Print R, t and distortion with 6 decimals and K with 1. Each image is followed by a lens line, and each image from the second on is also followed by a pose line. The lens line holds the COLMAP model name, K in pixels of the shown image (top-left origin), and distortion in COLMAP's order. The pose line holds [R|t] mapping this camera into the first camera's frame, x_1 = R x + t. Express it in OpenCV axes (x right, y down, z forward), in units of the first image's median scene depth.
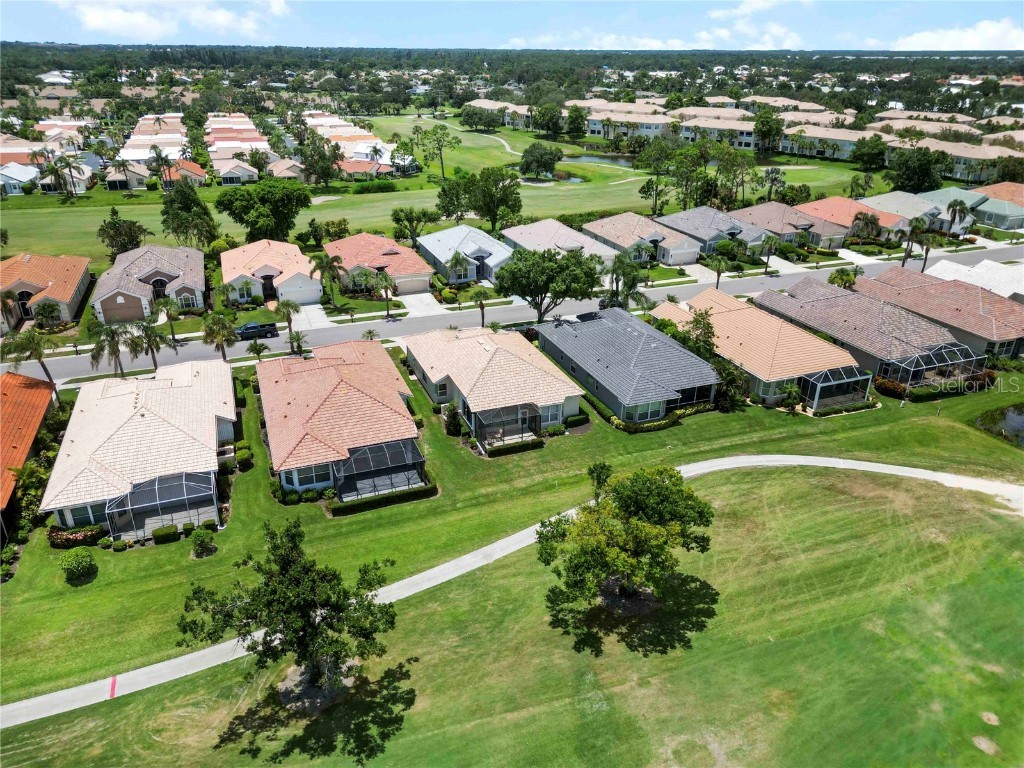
lens RADIAL K [[718.7, 0, 507.6], [0, 718.7, 384.1], [0, 0, 1]] dist [0.053855, -0.041024]
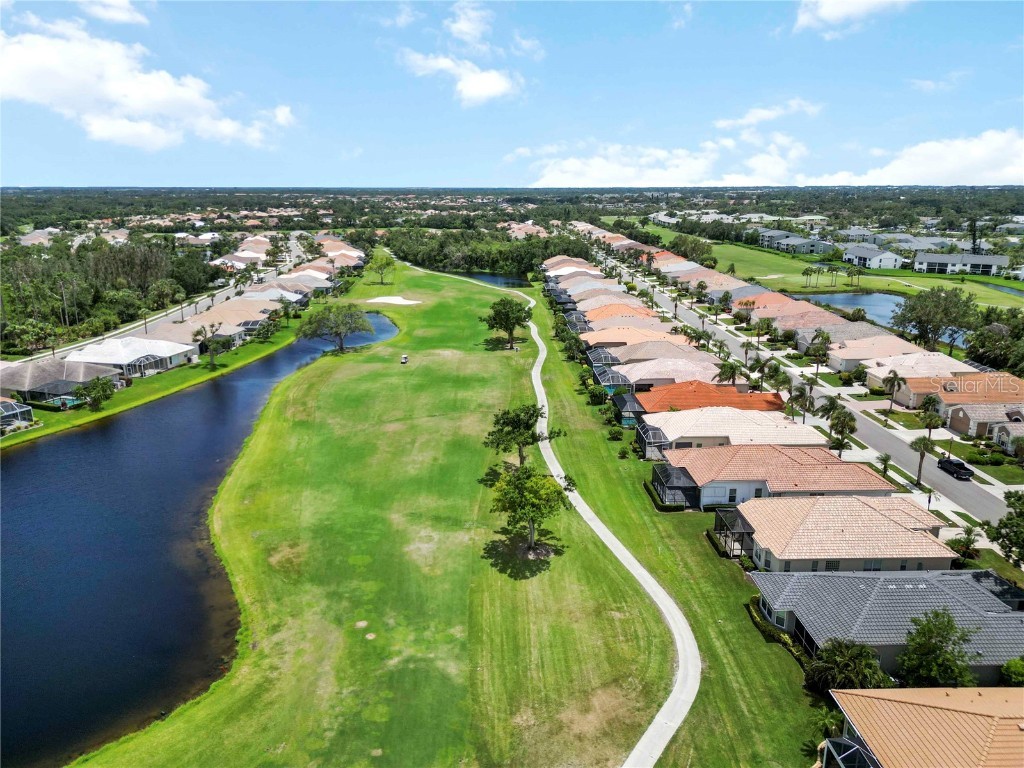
lens RADIAL K [[709.6, 0, 512.0], [0, 709.6, 384.0], [0, 0, 1]] dist [0.054994, -0.039928]
pose [[-0.329964, 0.245763, -0.911441, 1.011295], [-0.399310, 0.838545, 0.370667, -0.386848], [0.855380, 0.486254, -0.178554, 0.699184]]
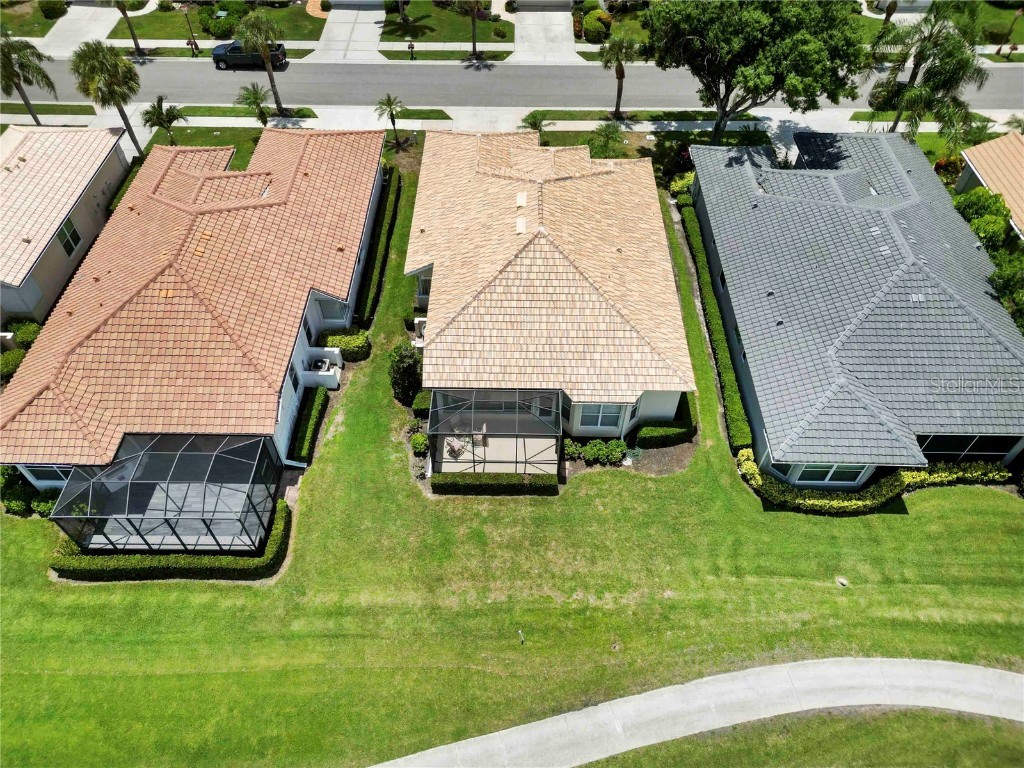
lens RADIAL K [[718.7, 0, 507.6], [0, 718.7, 384.1], [0, 0, 1]] dist [0.053855, -0.041024]
pose [[0.926746, 0.278785, -0.251833, 0.105025], [-0.150277, 0.889449, 0.431622, -0.152892], [0.344322, -0.362160, 0.866188, 0.545863]]
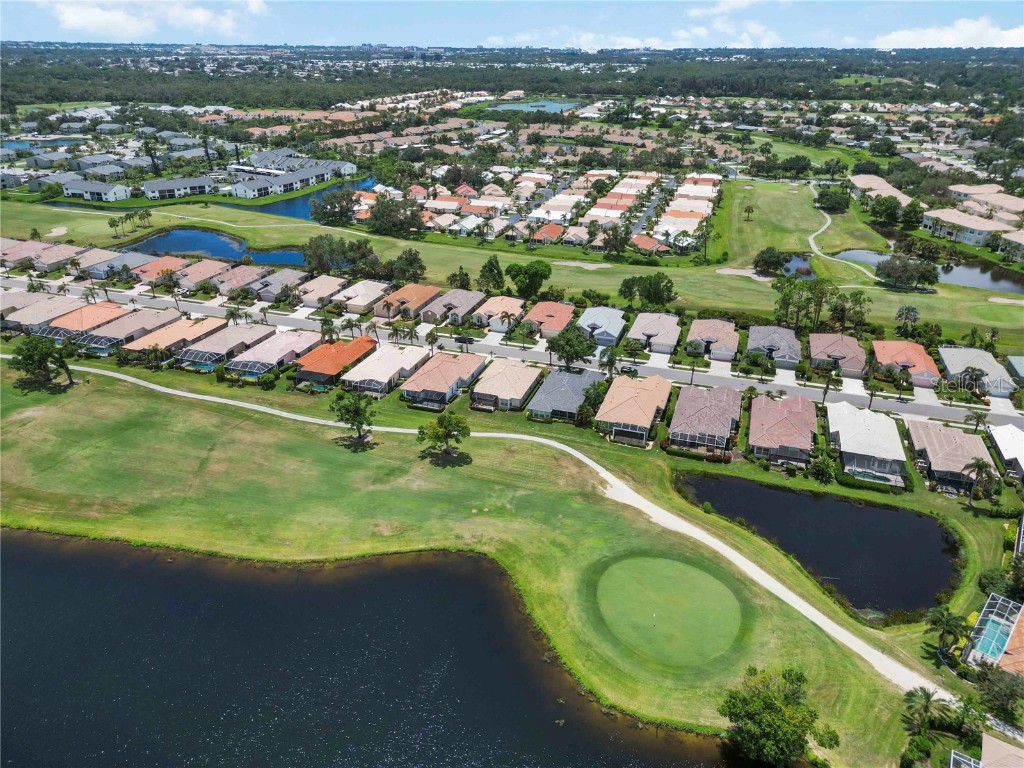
lens RADIAL K [[718.7, 0, 507.6], [0, 718.7, 384.1], [0, 0, 1]] dist [0.053855, -0.041024]
pose [[0.765596, 0.272961, -0.582542, 1.363437], [-0.269729, 0.958284, 0.094535, -0.233410], [0.584045, 0.084753, 0.807284, -0.895467]]
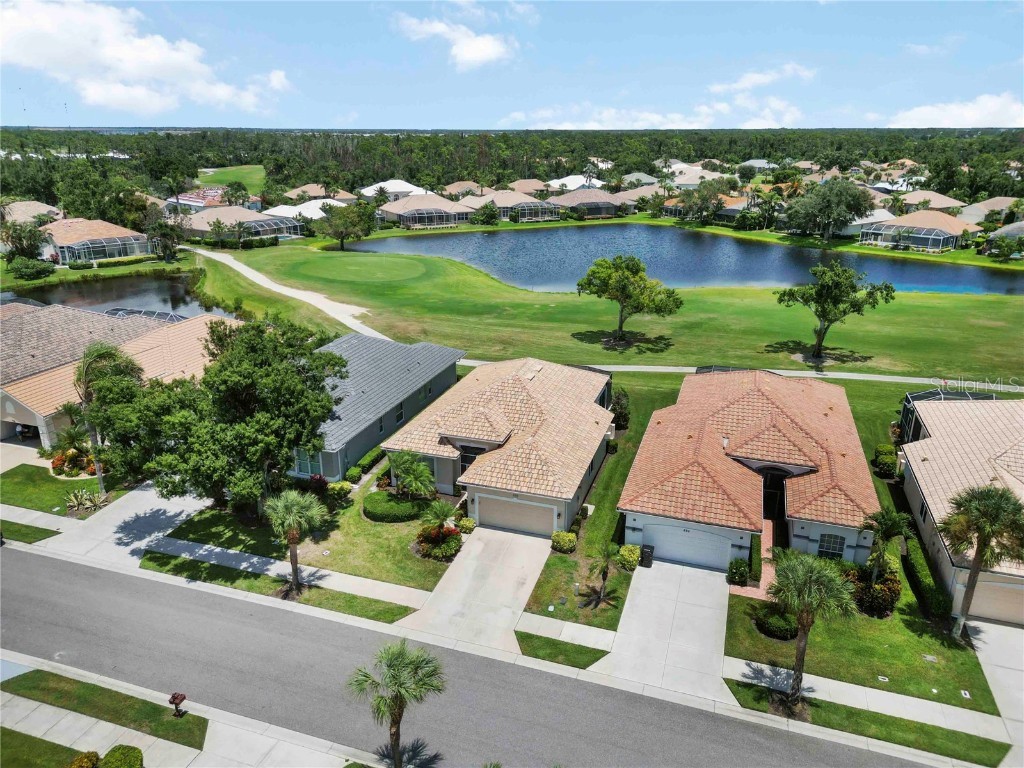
lens RADIAL K [[718.6, 0, 507.7], [0, 718.6, 379.8], [0, 0, 1]] dist [0.085982, -0.107896]
pose [[-0.771181, -0.219137, 0.597711, -0.430047], [0.261534, 0.746945, 0.611288, -0.481971], [-0.580413, 0.627735, -0.518718, 1.365115]]
